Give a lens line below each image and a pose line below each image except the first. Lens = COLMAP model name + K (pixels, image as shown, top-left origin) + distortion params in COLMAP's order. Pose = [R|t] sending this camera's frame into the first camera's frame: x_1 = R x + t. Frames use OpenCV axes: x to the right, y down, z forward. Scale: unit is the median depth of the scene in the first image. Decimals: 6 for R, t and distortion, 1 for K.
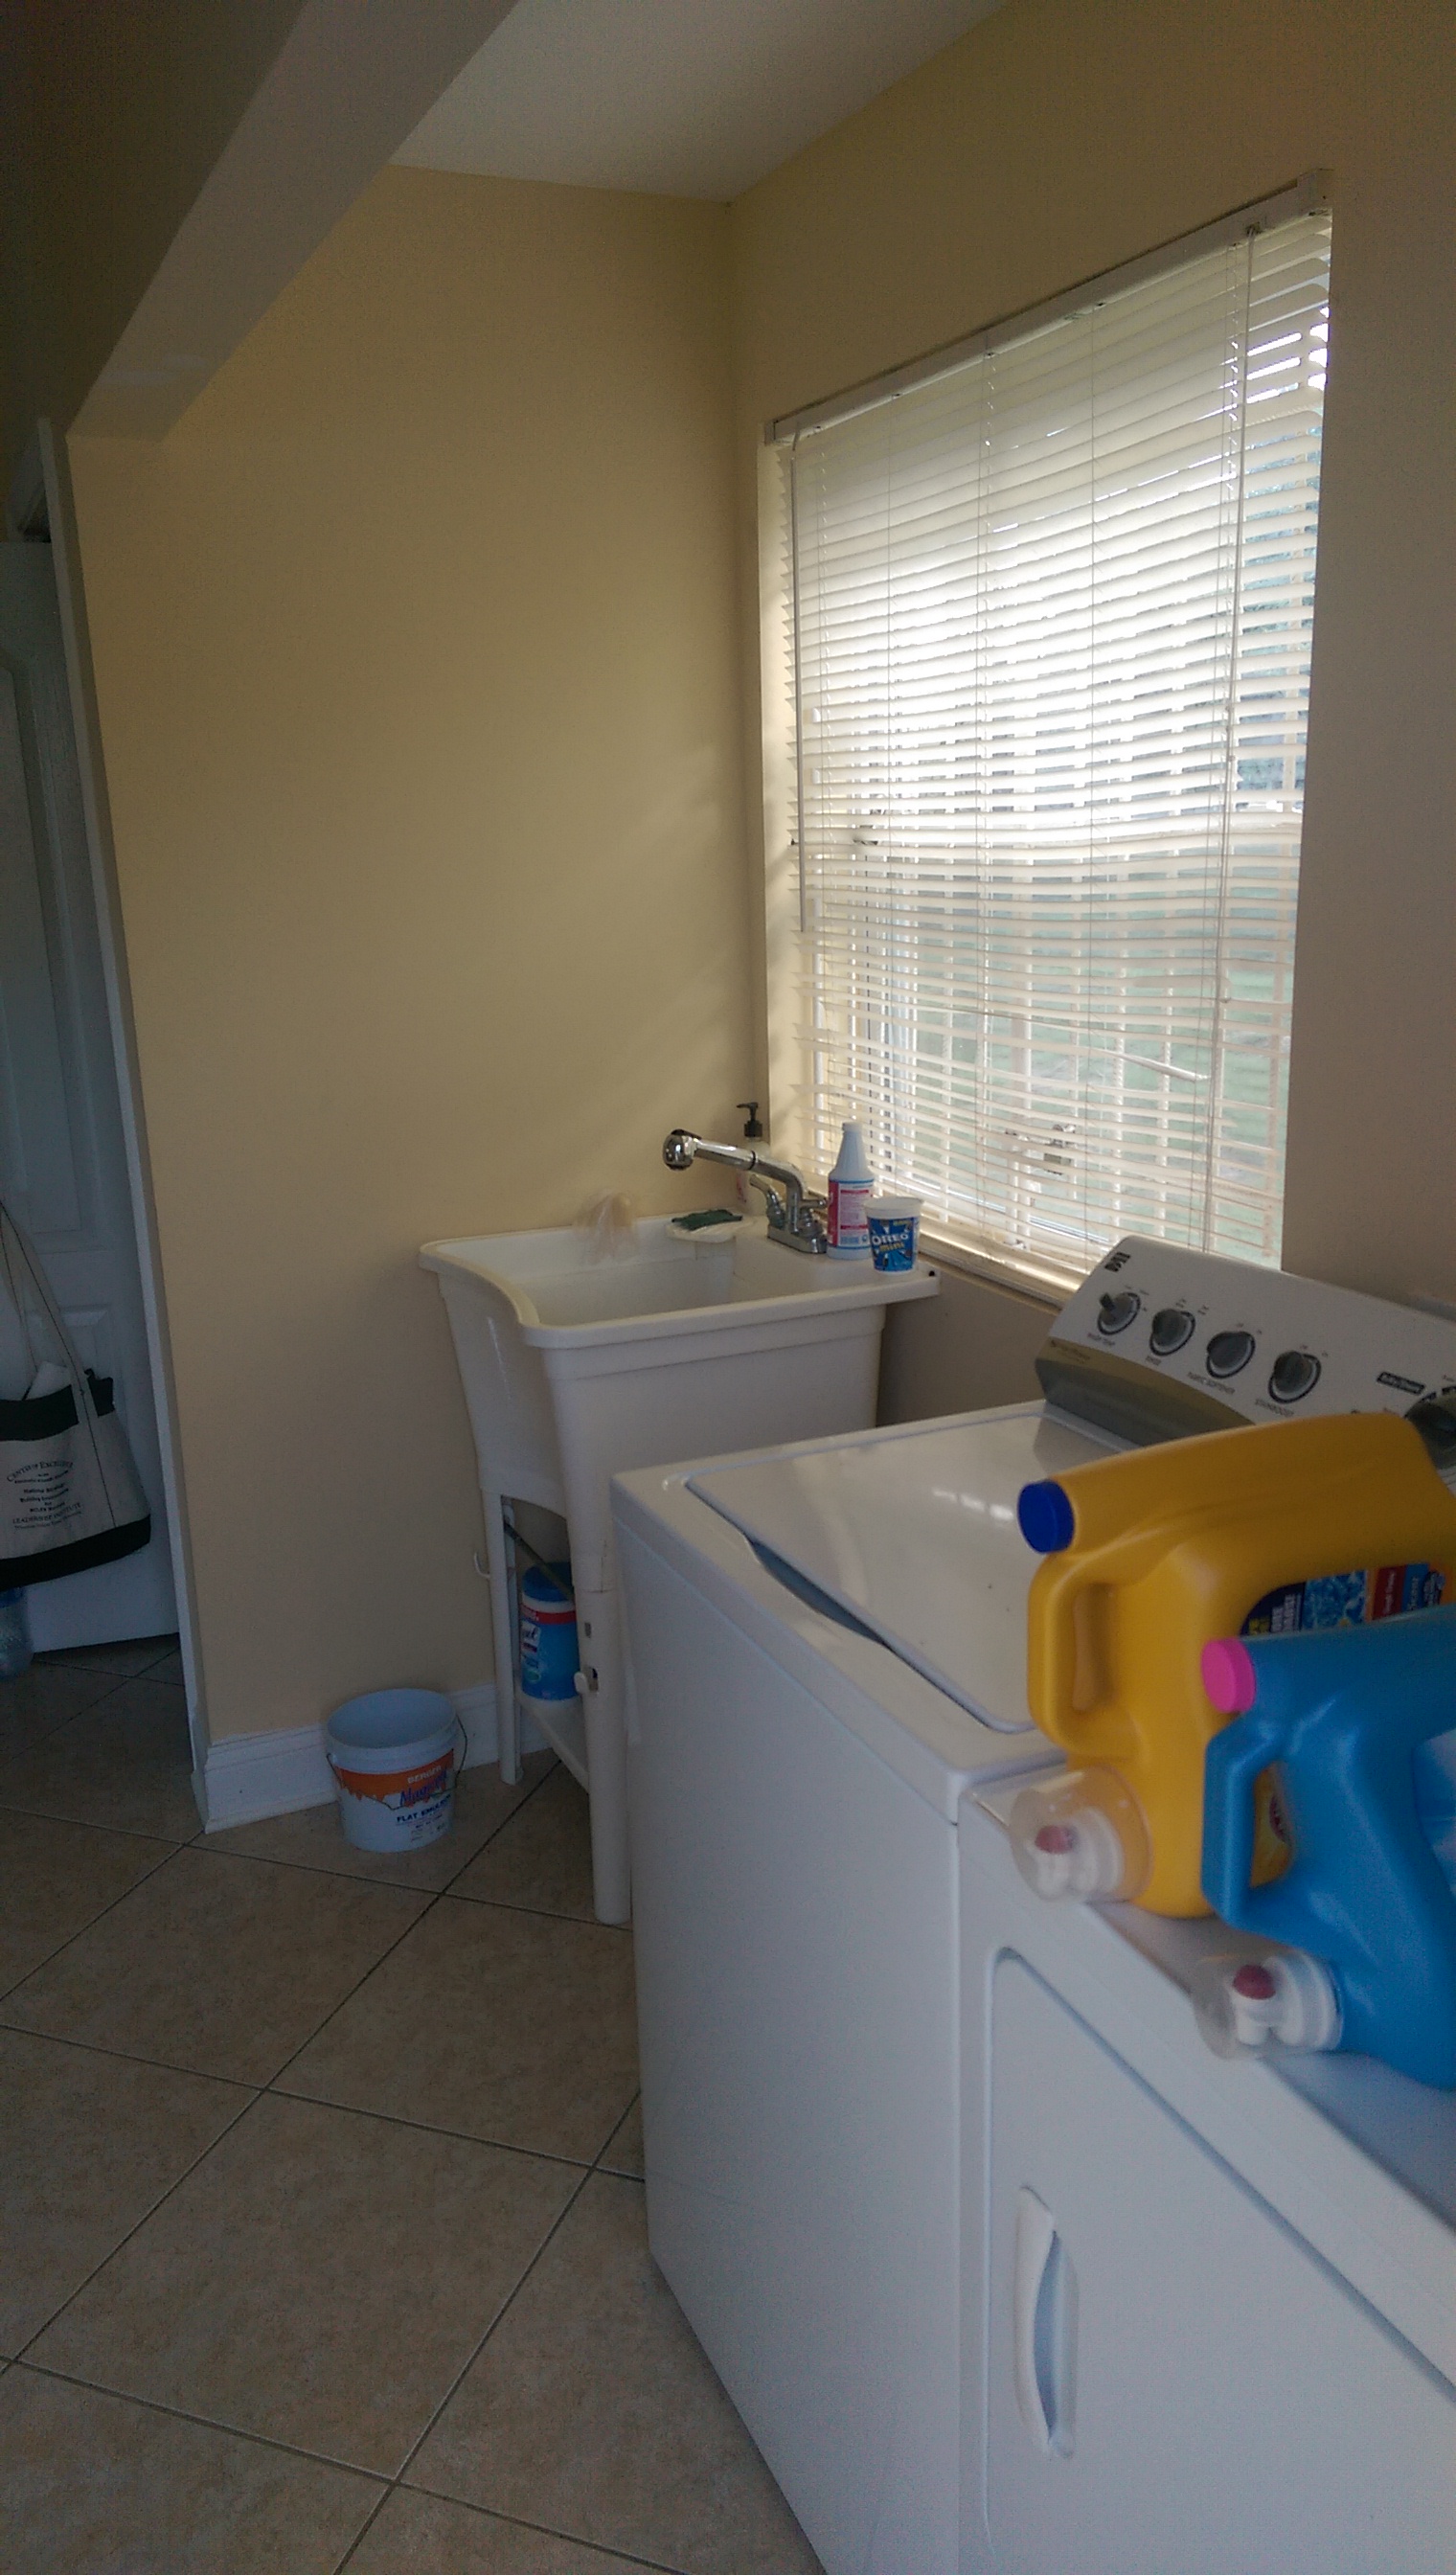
lens RADIAL K [[1881.0, 0, 728.0], [0, 1881.0, 1287.5], [0, 0, 1]] dist [-0.028165, -0.005426]
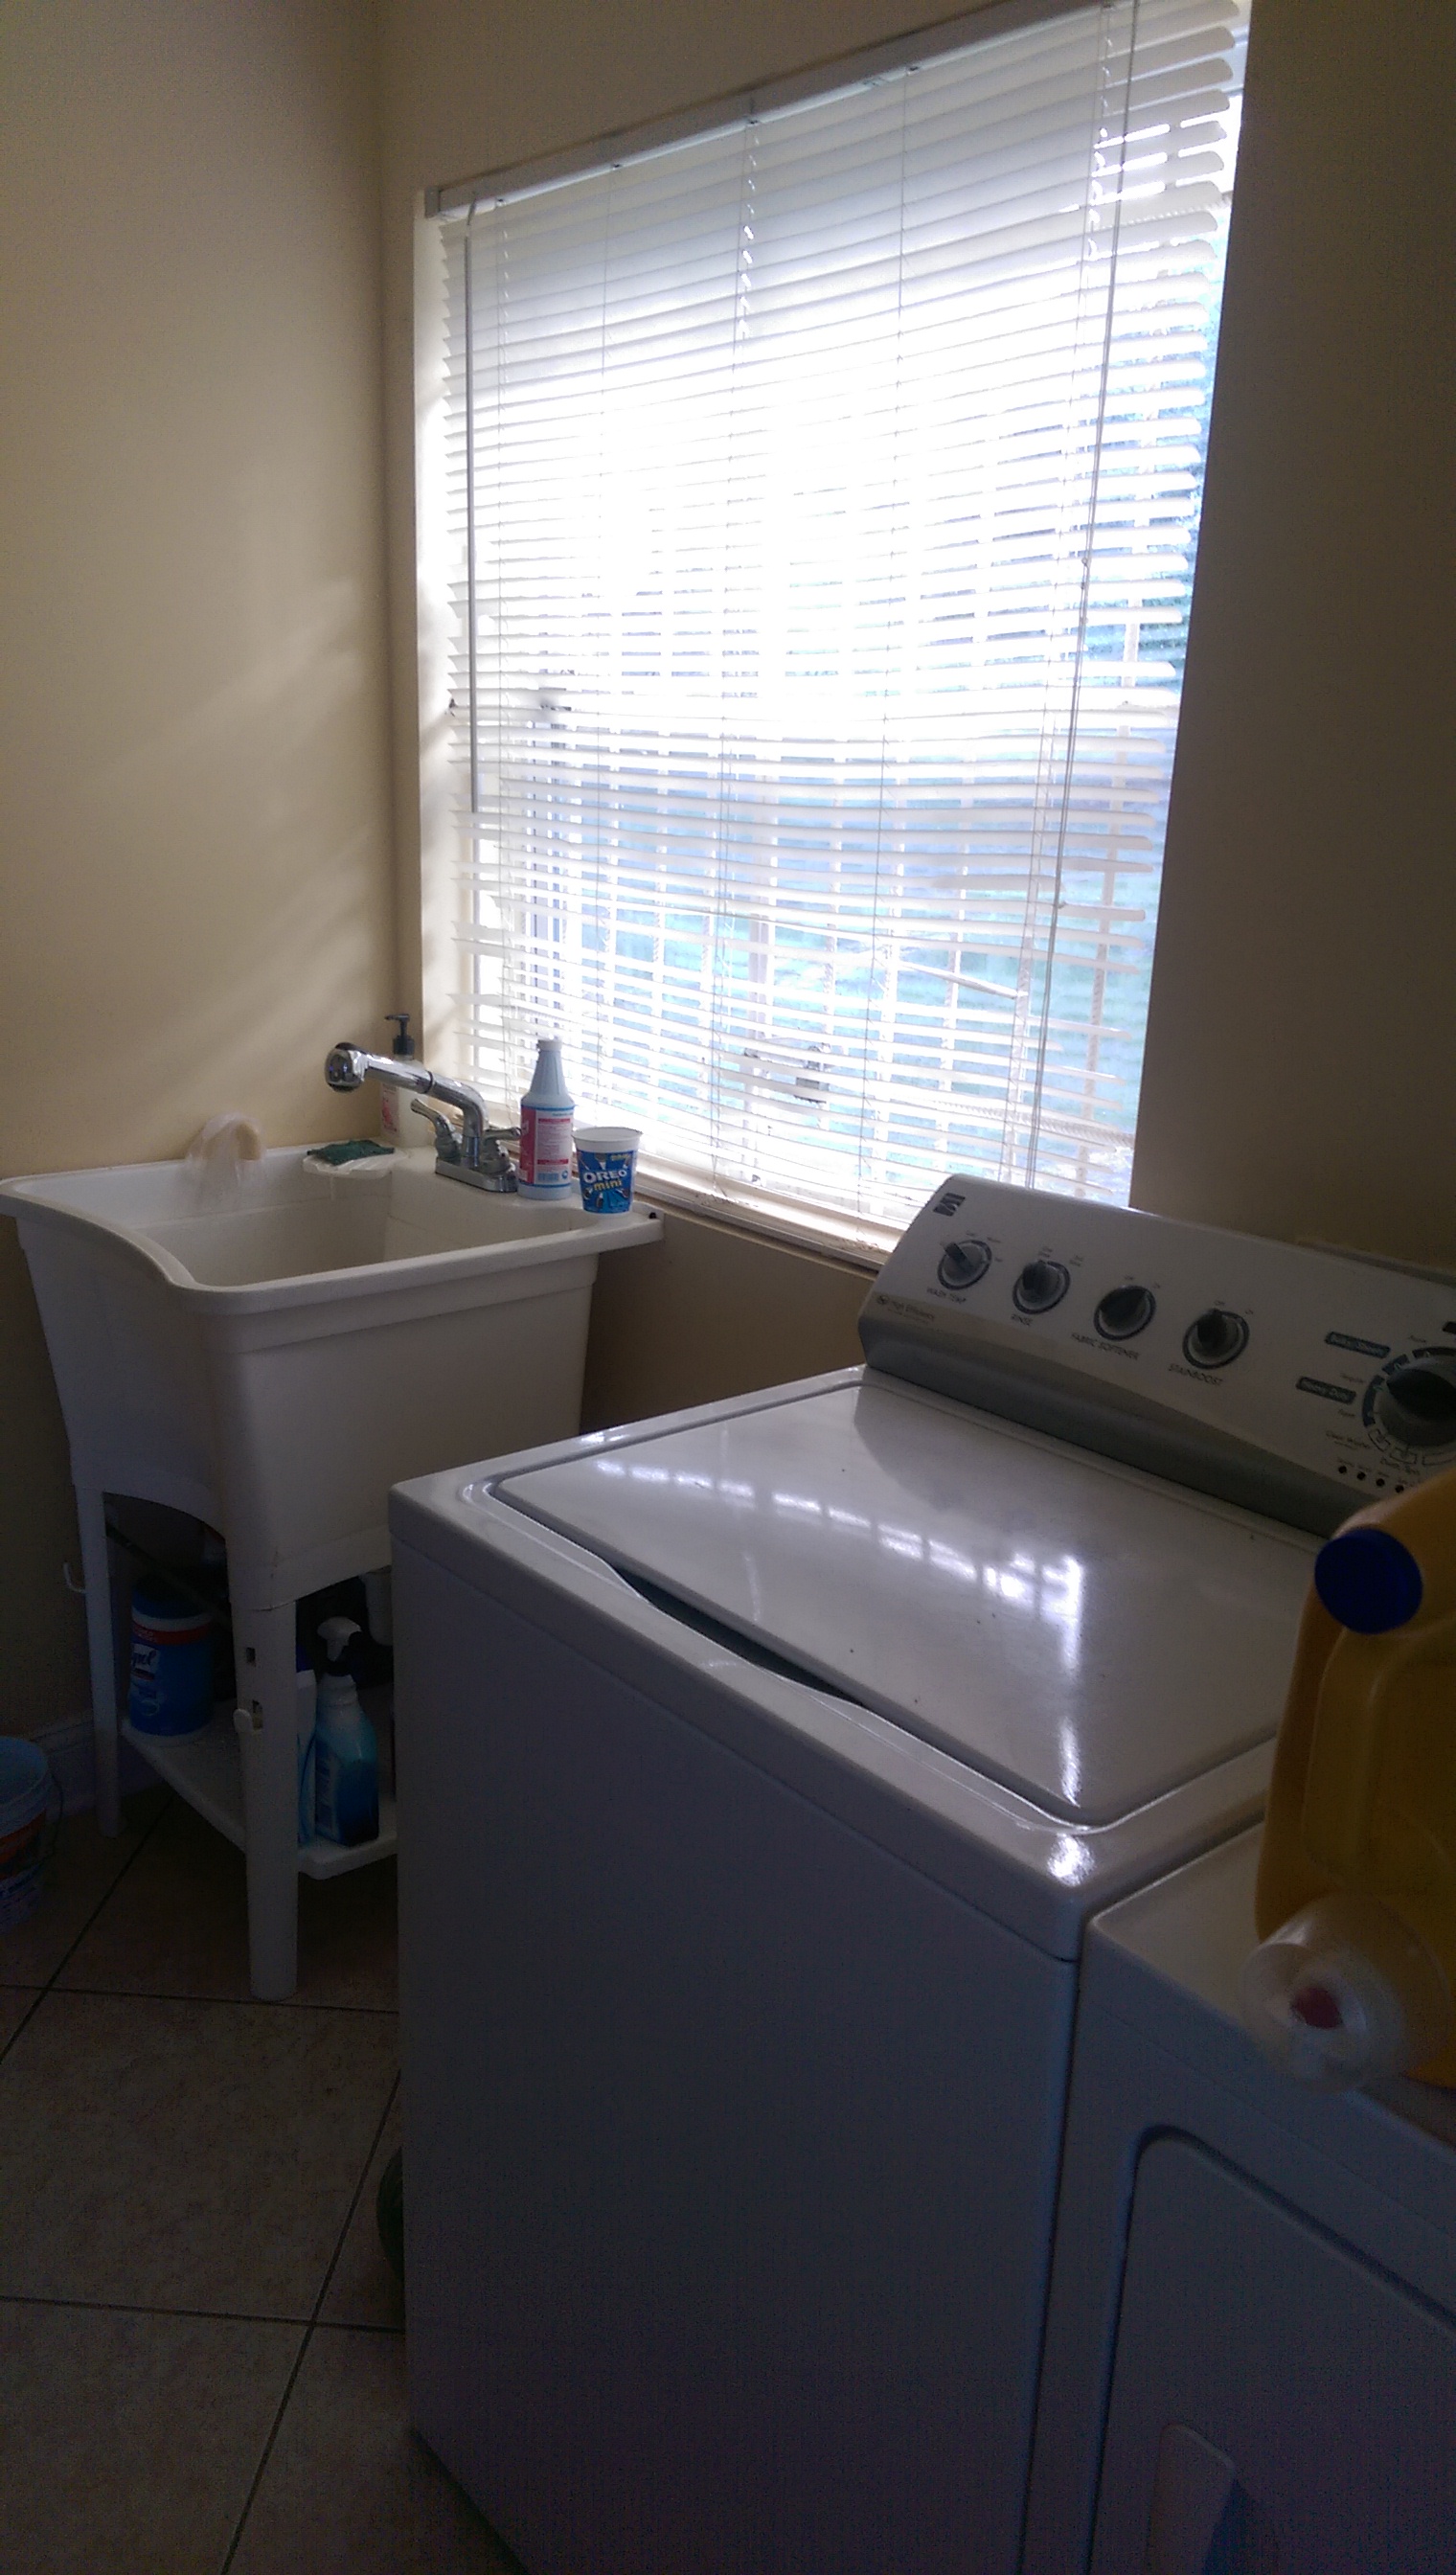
lens RADIAL K [[1881.0, 0, 728.0], [0, 1881.0, 1287.5], [0, 0, 1]] dist [-0.028165, -0.005426]
pose [[0.952952, -0.020863, 0.302403, -0.117478], [0.009187, 0.999158, 0.039981, -0.008505], [-0.302982, -0.035322, 0.952341, 0.164868]]
